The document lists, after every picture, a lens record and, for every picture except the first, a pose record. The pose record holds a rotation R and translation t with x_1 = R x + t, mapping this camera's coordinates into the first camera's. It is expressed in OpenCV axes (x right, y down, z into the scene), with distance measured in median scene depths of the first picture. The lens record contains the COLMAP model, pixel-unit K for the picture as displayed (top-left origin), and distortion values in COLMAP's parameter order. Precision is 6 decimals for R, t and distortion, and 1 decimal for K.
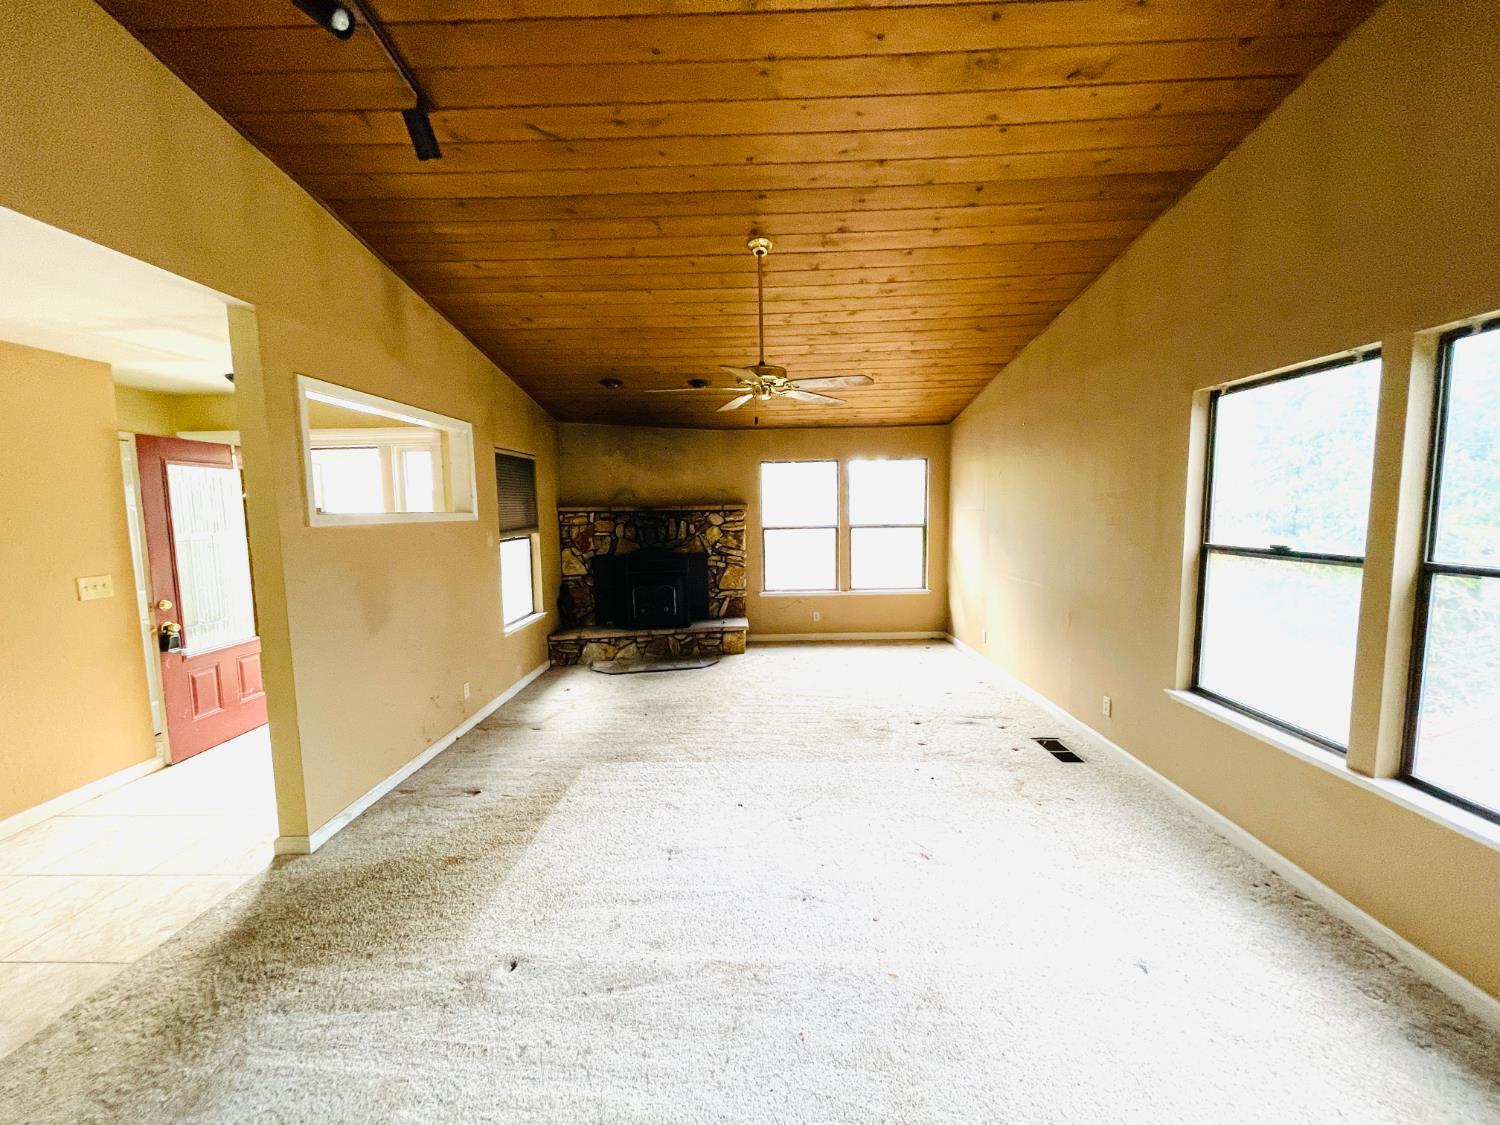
lens RADIAL K [[601.6, 0, 750.0], [0, 601.6, 562.5], [0, 0, 1]] dist [0.000278, 0.000103]
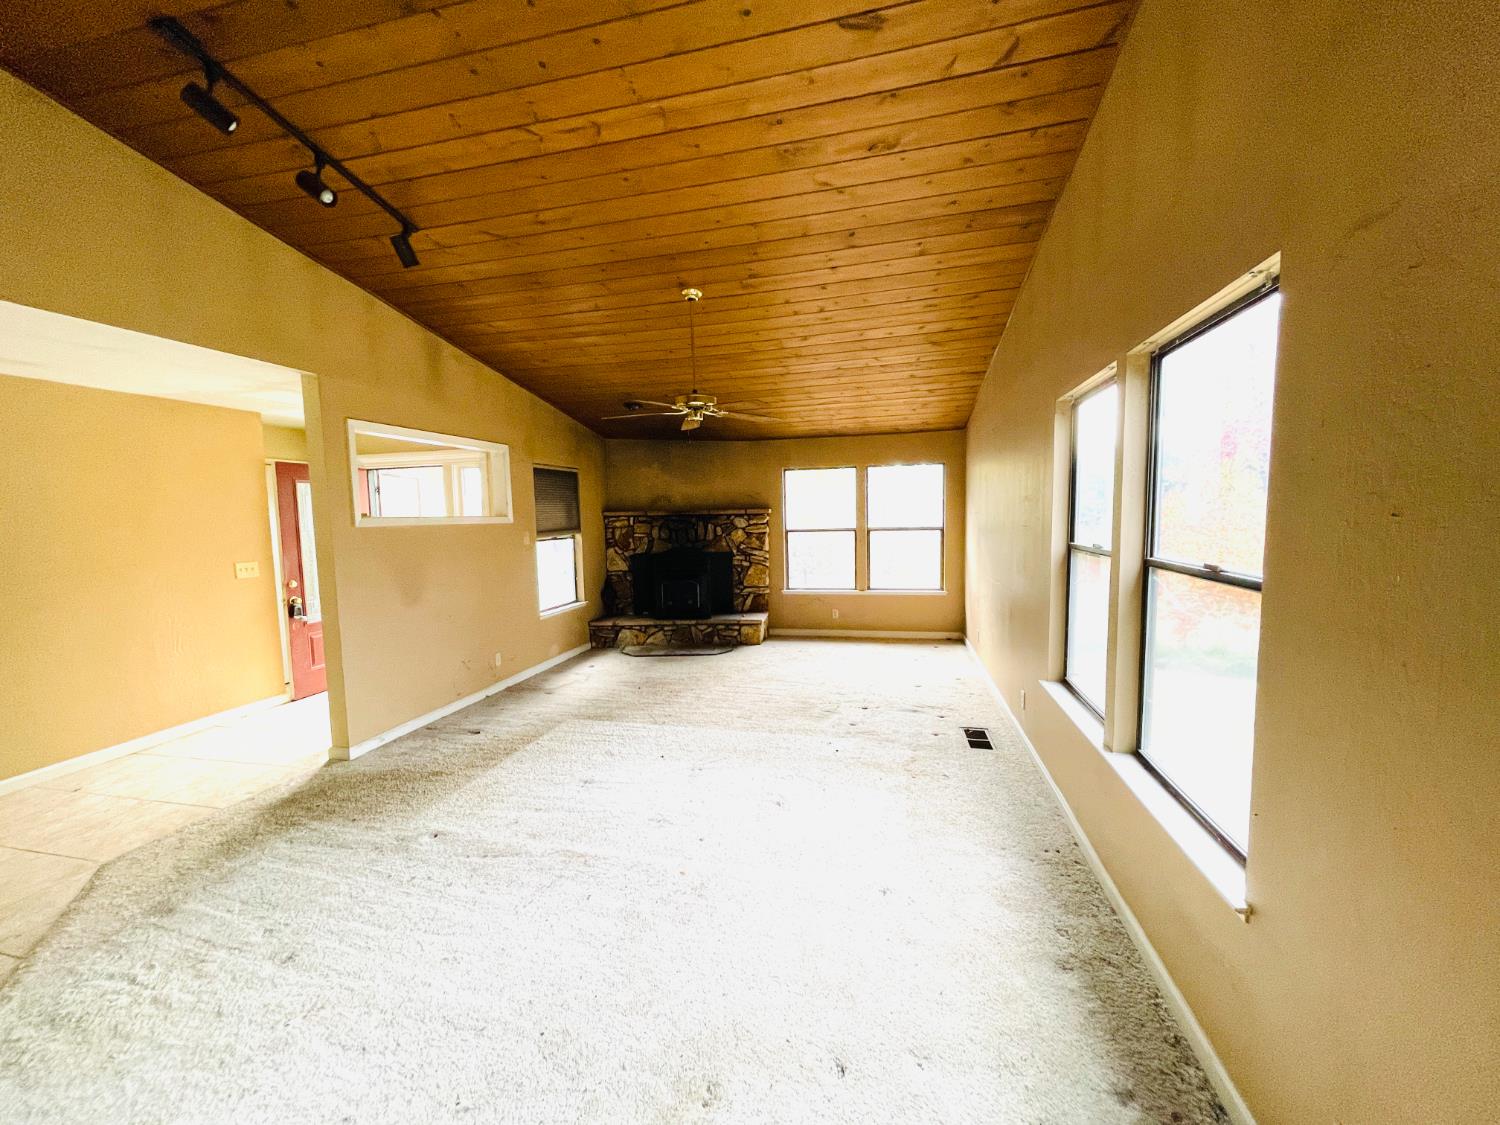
lens RADIAL K [[601.2, 0, 750.0], [0, 601.2, 562.5], [0, 0, 1]] dist [-0.004097, -0.000575]
pose [[0.977561, 0.013047, -0.210247, 0.294644], [-0.014538, 0.999879, -0.005546, 0.011353], [0.210149, 0.008479, 0.977633, -0.108594]]
